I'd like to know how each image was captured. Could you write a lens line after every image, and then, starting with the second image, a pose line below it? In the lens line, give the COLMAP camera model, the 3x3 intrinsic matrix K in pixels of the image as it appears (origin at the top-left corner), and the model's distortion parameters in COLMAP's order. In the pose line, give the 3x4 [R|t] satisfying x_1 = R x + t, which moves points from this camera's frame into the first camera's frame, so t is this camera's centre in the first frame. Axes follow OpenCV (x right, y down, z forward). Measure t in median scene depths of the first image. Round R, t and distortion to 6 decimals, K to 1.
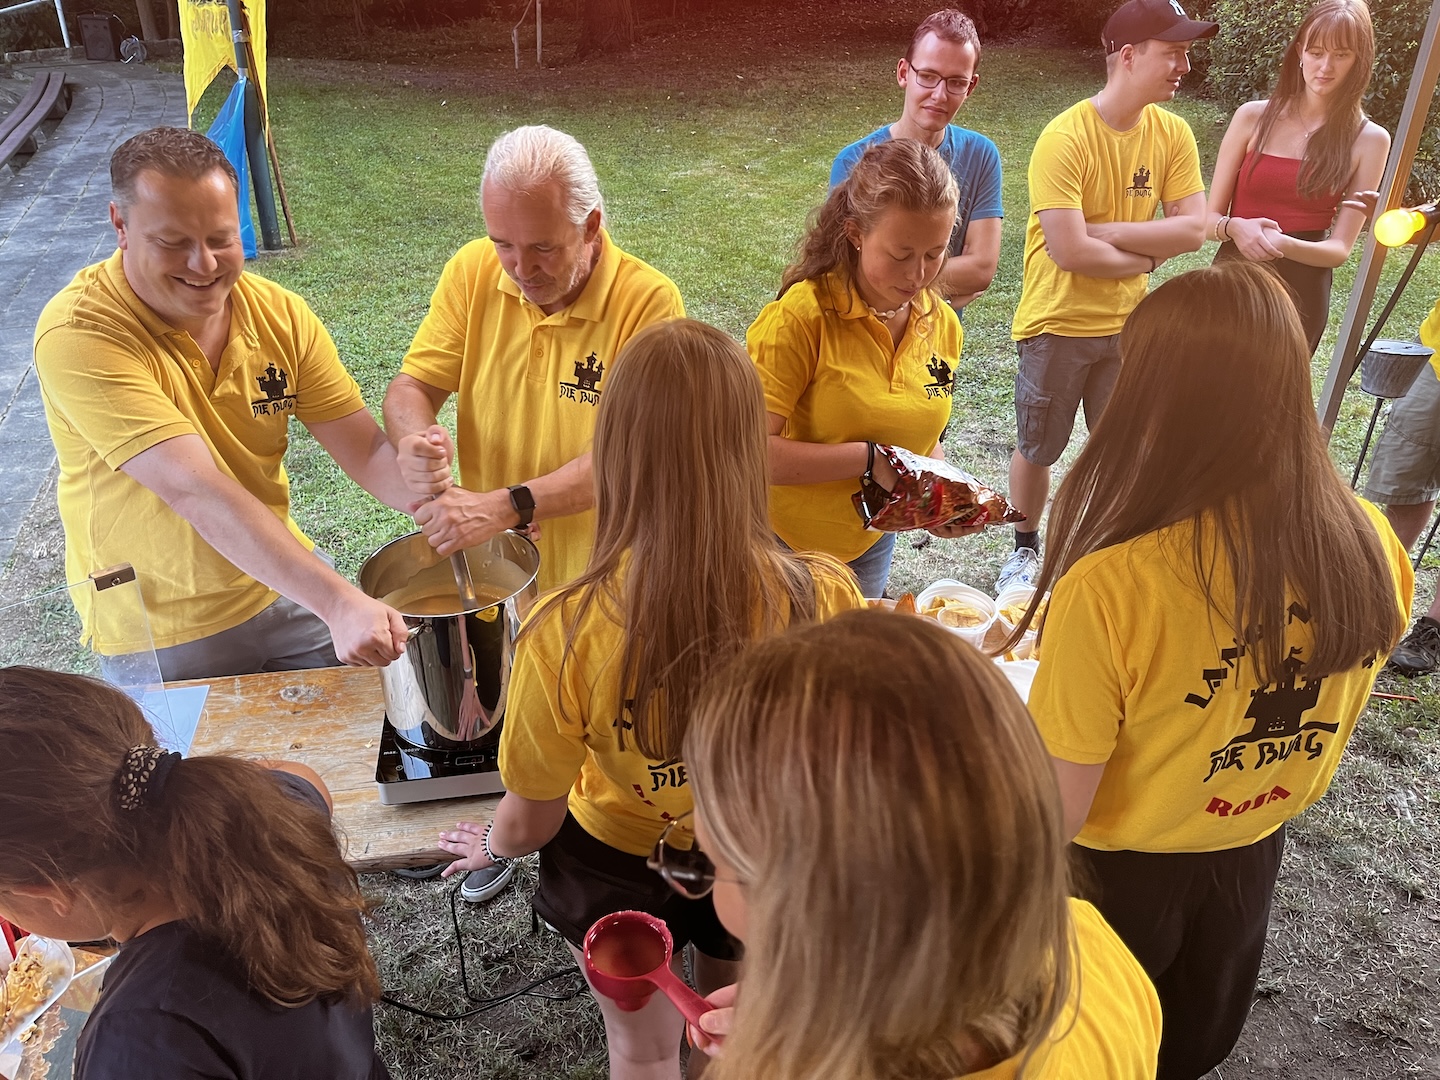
lens RADIAL K [[1073.8, 0, 722.8], [0, 1073.8, 541.9], [0, 0, 1]] dist [0.054182, -0.093994]
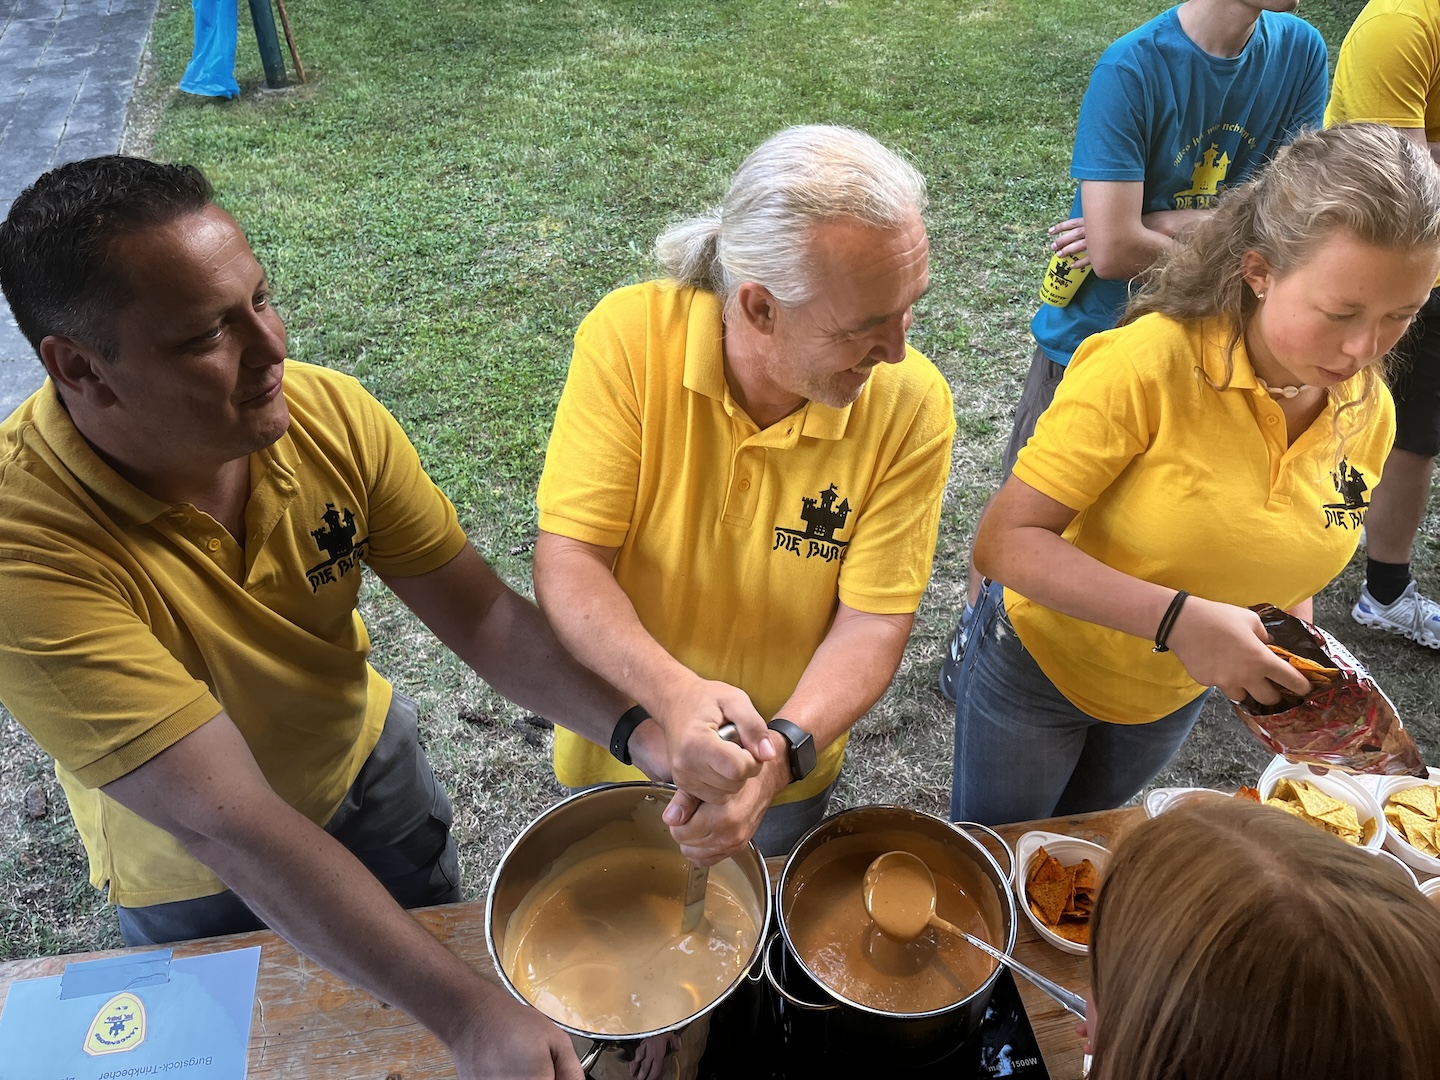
lens RADIAL K [[1071.6, 0, 720.0], [0, 1071.6, 540.0], [0, 0, 1]] dist [0.053424, -0.102581]
pose [[0.999736, -0.000442, -0.022966, -0.055755], [0.004548, 0.983829, 0.179053, -0.083209], [0.022516, -0.179111, 0.983571, 0.124741]]
